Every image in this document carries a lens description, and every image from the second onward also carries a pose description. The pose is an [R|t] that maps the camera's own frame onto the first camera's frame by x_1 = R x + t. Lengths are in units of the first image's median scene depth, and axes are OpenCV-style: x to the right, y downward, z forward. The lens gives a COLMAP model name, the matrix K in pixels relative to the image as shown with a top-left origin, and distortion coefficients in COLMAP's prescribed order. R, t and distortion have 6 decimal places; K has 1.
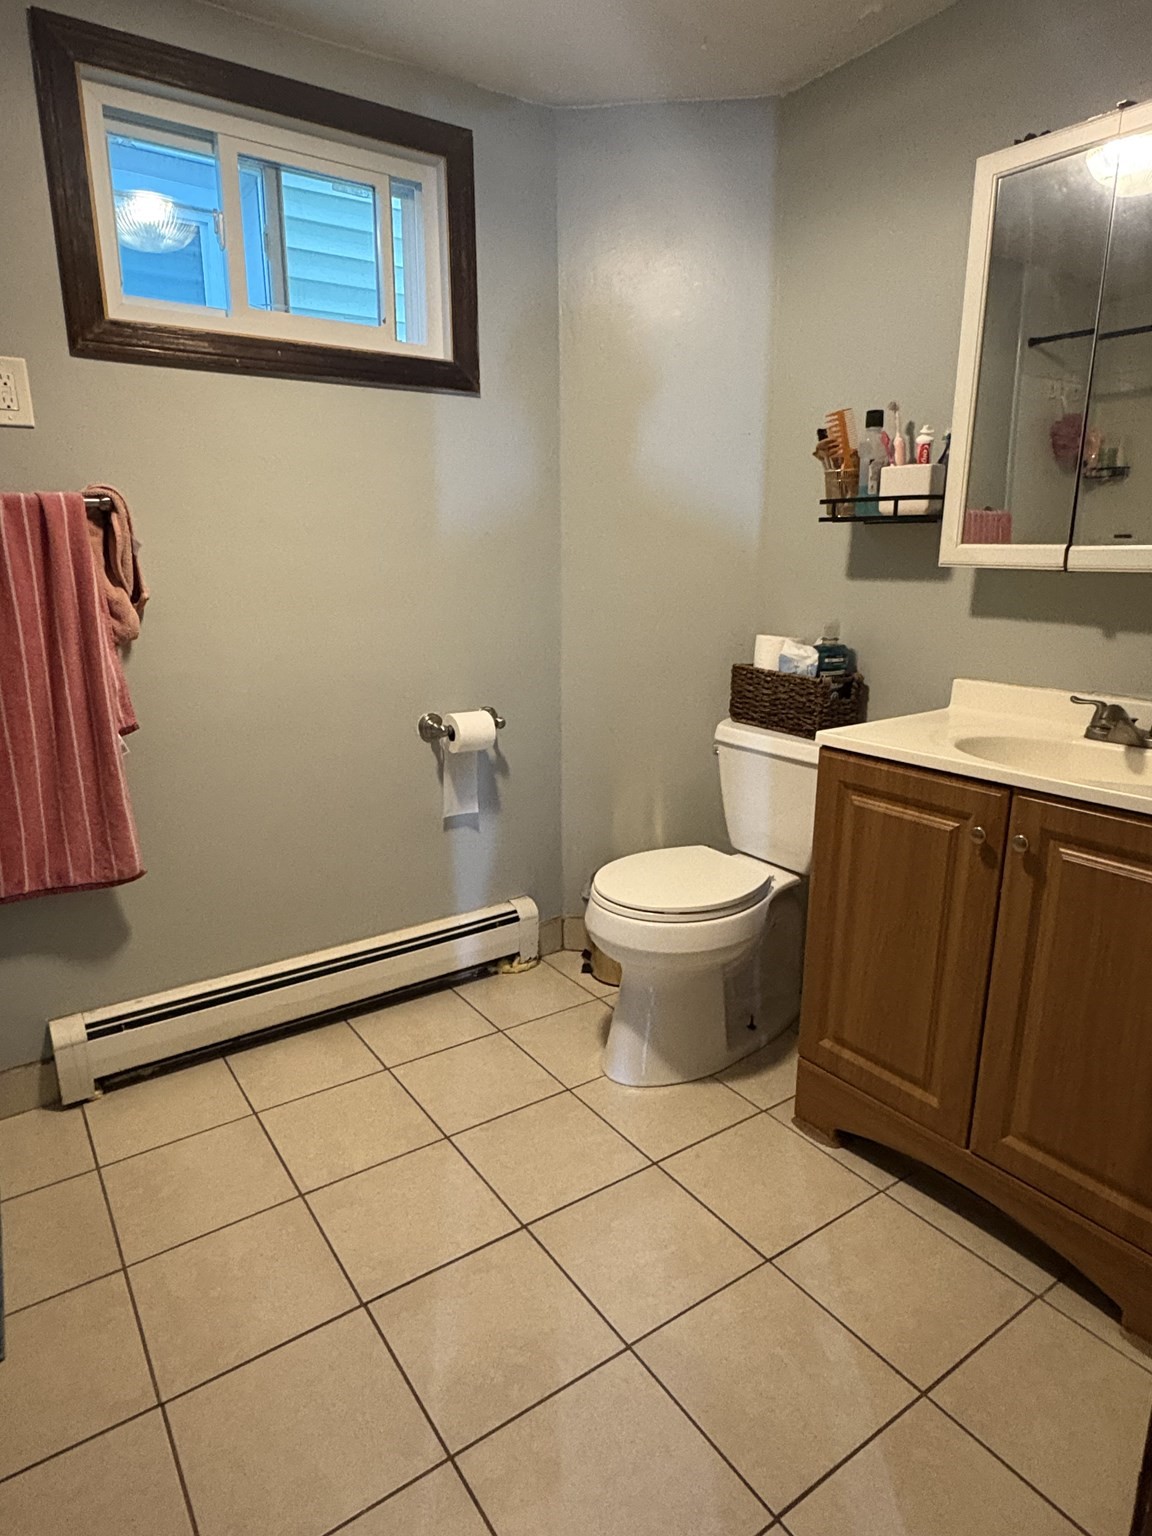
lens RADIAL K [[902.4, 0, 573.1], [0, 902.4, 761.5], [0, 0, 1]] dist [-0.000333, -0.000086]
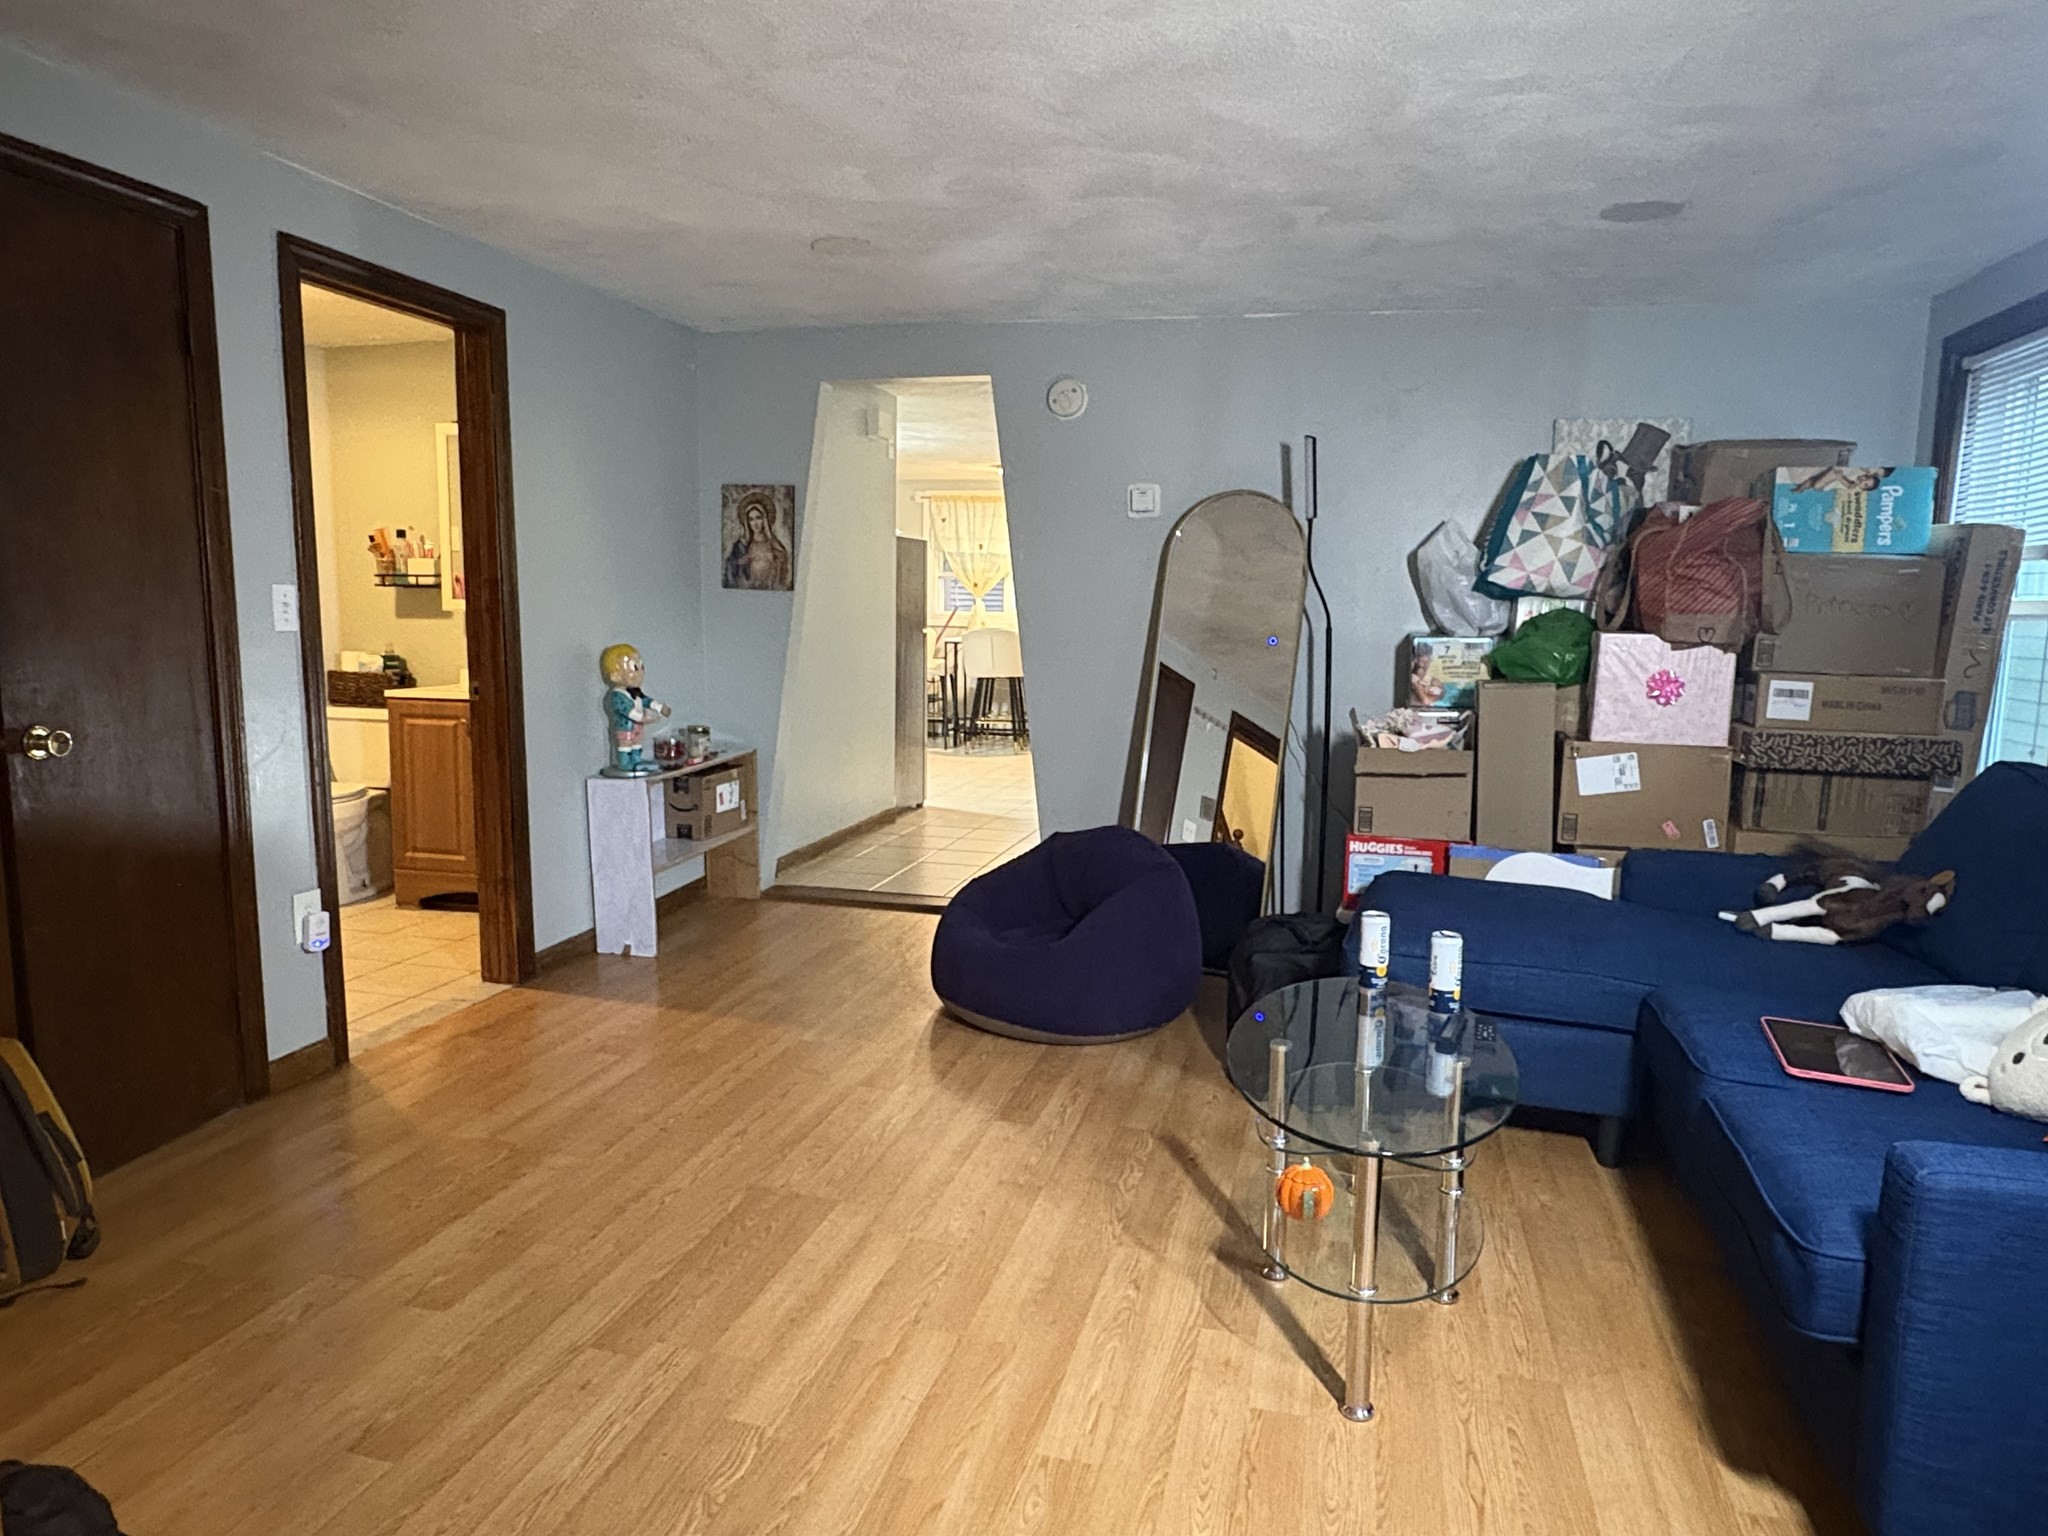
lens RADIAL K [[1310.7, 0, 1014.4], [0, 1310.7, 768.5], [0, 0, 1]] dist [-0.006438, -0.000827]
pose [[0.757565, -0.064275, 0.649588, -0.500491], [0.134096, 0.989240, -0.058503, 0.435553], [-0.638838, 0.131427, 0.758032, -1.818939]]
